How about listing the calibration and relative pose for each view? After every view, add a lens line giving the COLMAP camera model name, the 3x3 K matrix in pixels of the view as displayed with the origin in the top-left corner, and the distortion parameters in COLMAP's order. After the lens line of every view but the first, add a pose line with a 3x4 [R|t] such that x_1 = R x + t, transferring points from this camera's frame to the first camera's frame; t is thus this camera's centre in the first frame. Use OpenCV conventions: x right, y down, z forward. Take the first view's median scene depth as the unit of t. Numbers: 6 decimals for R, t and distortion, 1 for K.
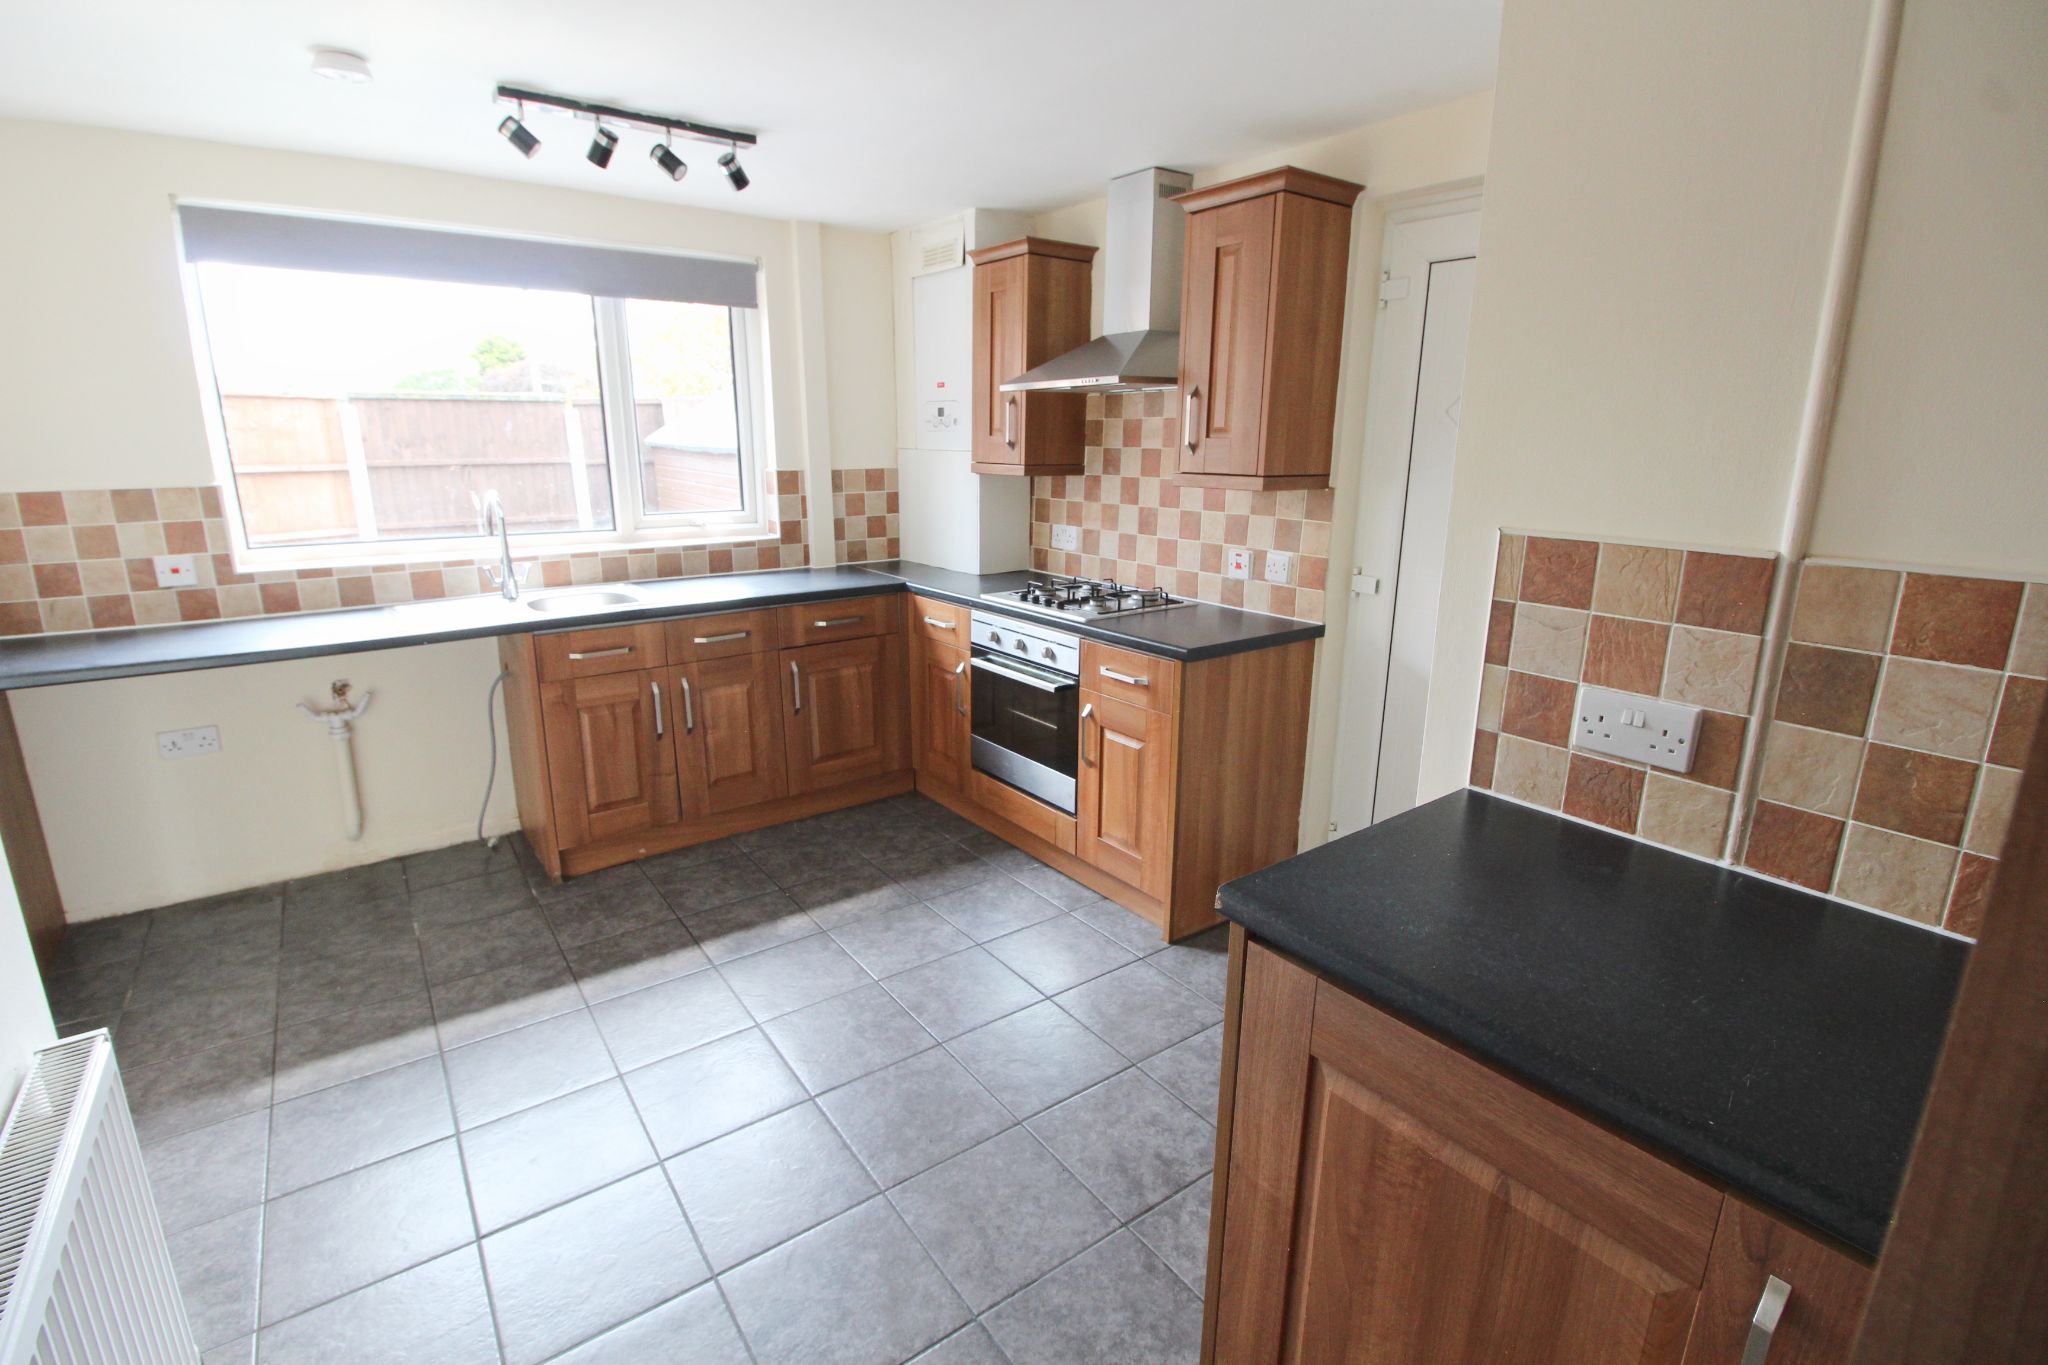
lens RADIAL K [[945.6, 0, 1022.8], [0, 945.6, 682.0], [0, 0, 1]] dist [-0.017896, -0.003688]
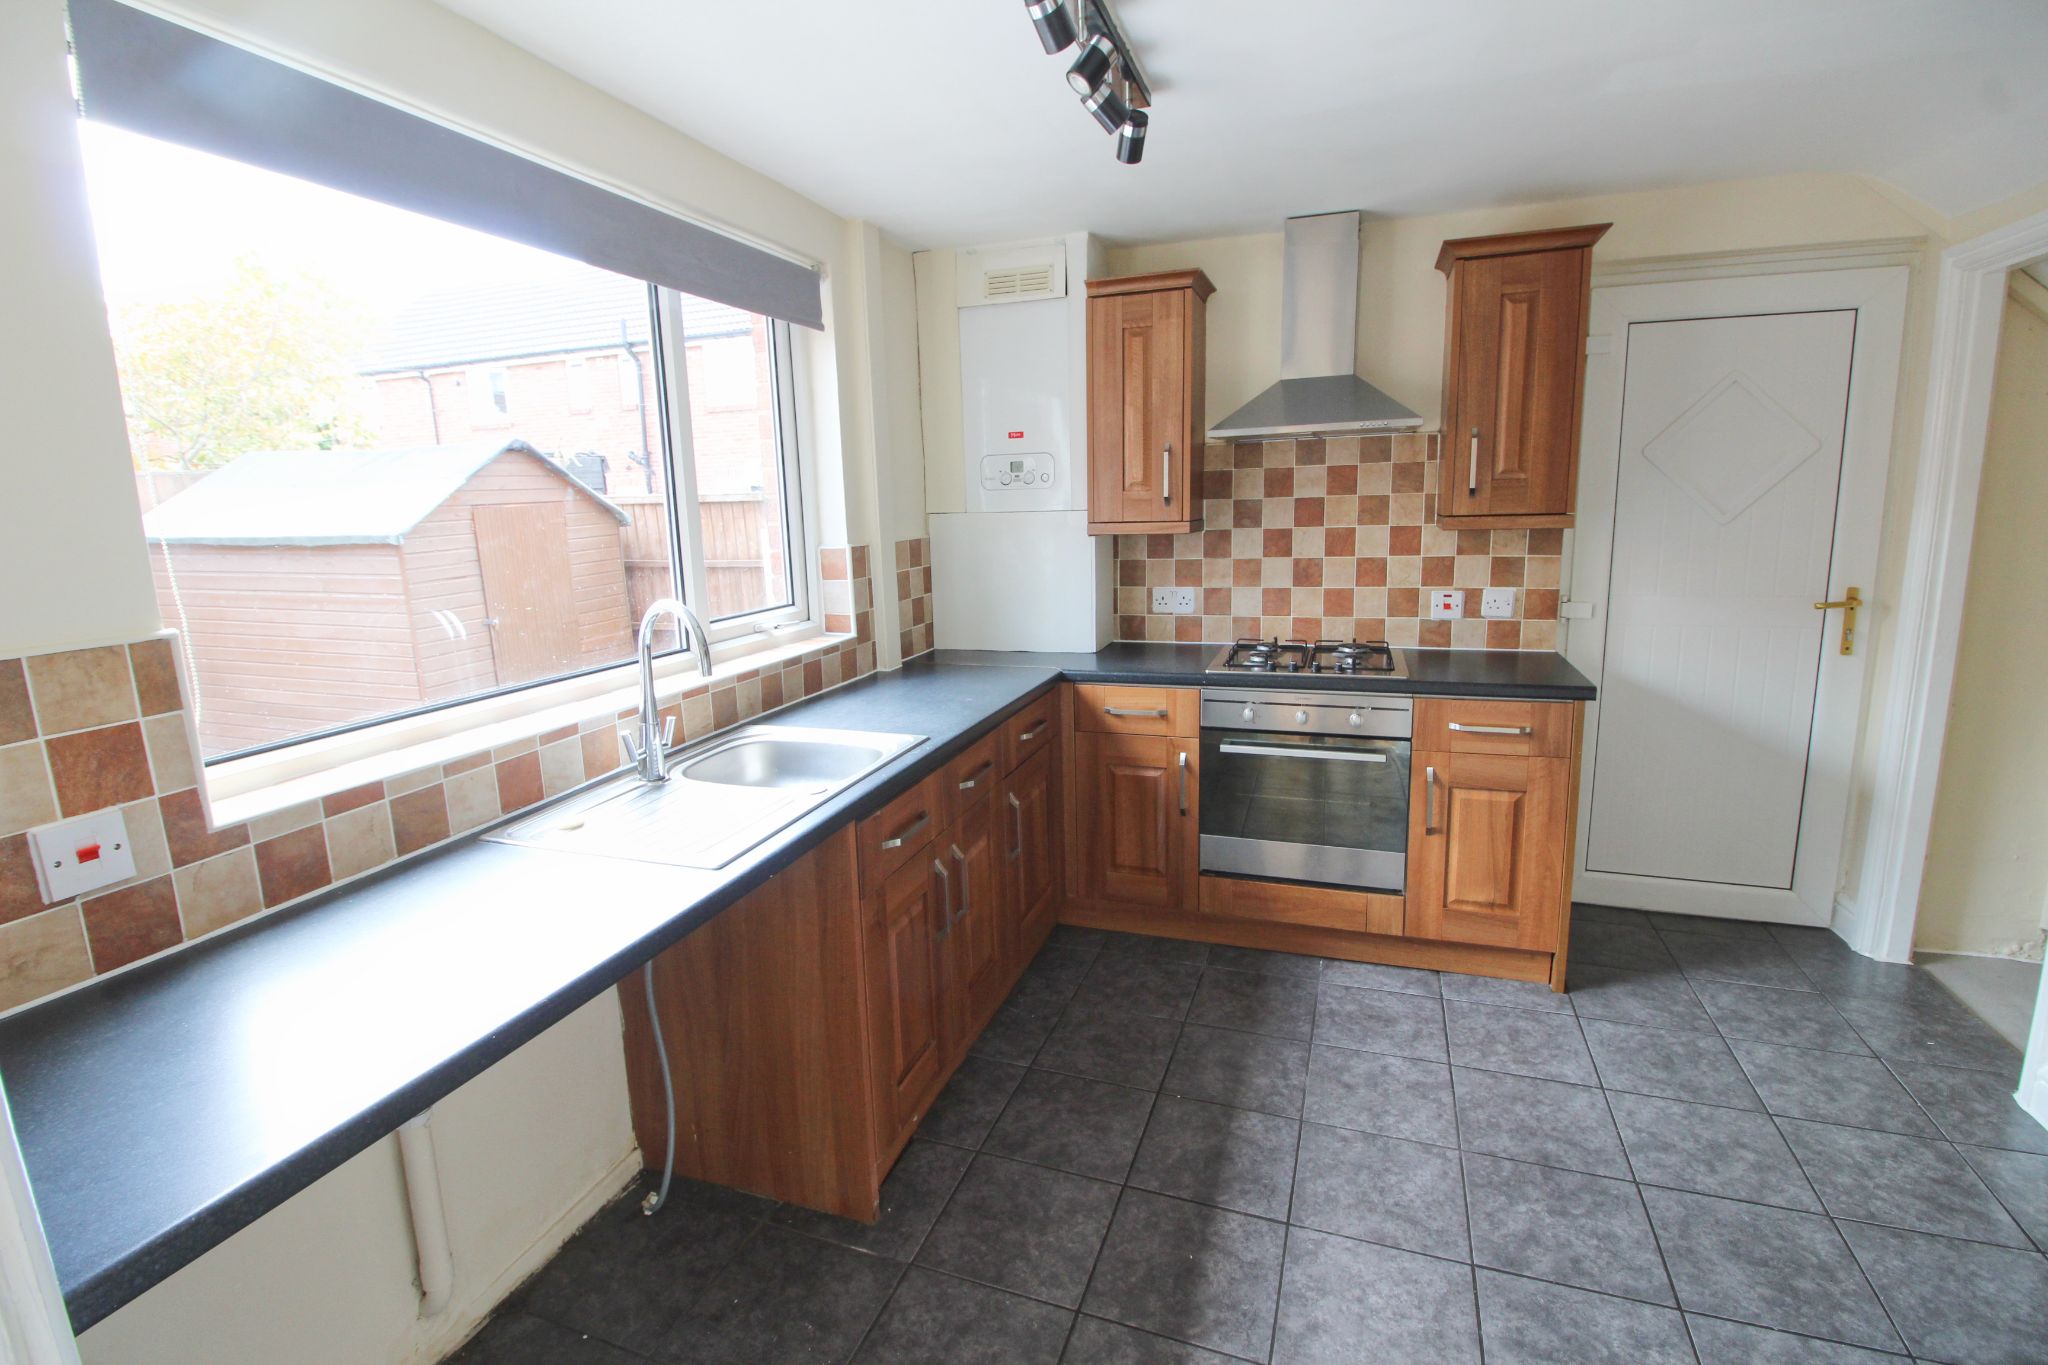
lens RADIAL K [[945.6, 0, 1021.0], [0, 945.6, 673.5], [0, 0, 1]] dist [-0.017896, -0.003688]
pose [[0.834736, -0.131986, 0.534598, -0.658231], [0.172622, 0.984633, -0.026442, -0.098374], [-0.522892, 0.114356, 0.844693, 0.371570]]
